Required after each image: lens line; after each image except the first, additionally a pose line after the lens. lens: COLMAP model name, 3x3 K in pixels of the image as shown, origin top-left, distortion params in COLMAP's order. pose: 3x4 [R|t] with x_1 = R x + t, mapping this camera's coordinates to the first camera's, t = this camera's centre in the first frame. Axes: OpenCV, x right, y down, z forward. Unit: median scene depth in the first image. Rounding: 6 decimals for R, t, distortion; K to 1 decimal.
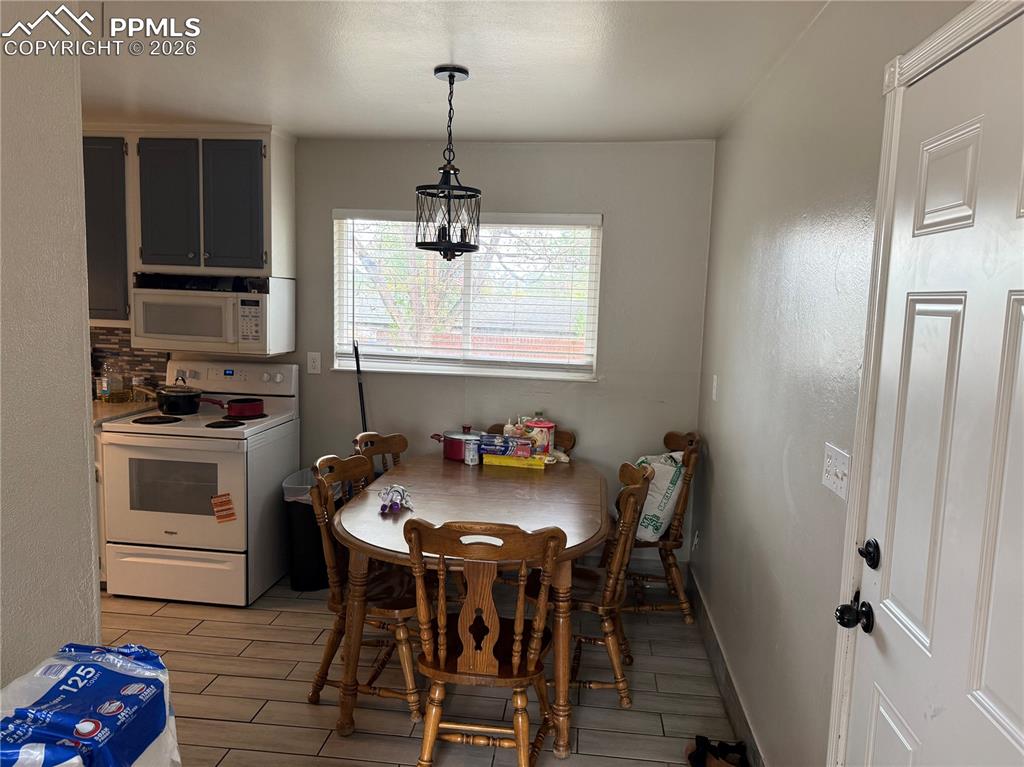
lens RADIAL K [[717.9, 0, 513.5], [0, 717.9, 382.6], [0, 0, 1]] dist [0.029244, -0.024202]
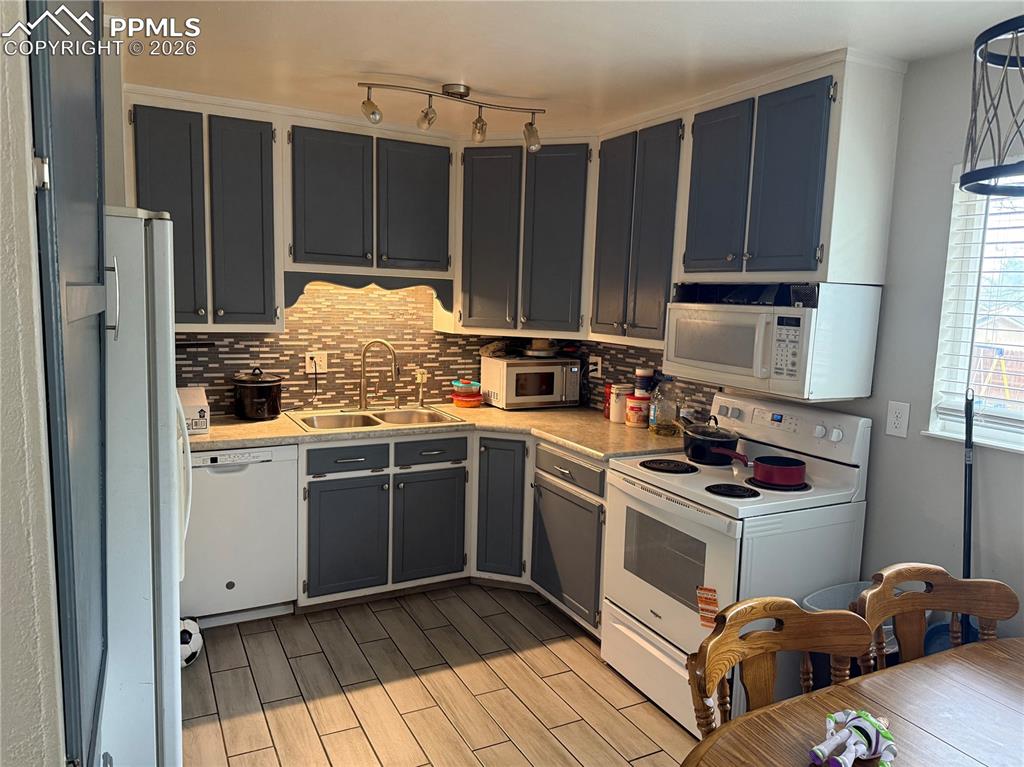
lens RADIAL K [[717.9, 0, 508.5], [0, 717.9, 383.6], [0, 0, 1]] dist [0.029244, -0.024202]
pose [[0.558697, 0.086554, -0.824843, 0.052429], [-0.109792, 0.993505, 0.029886, -0.042360], [0.822073, 0.073864, 0.564571, 0.391984]]
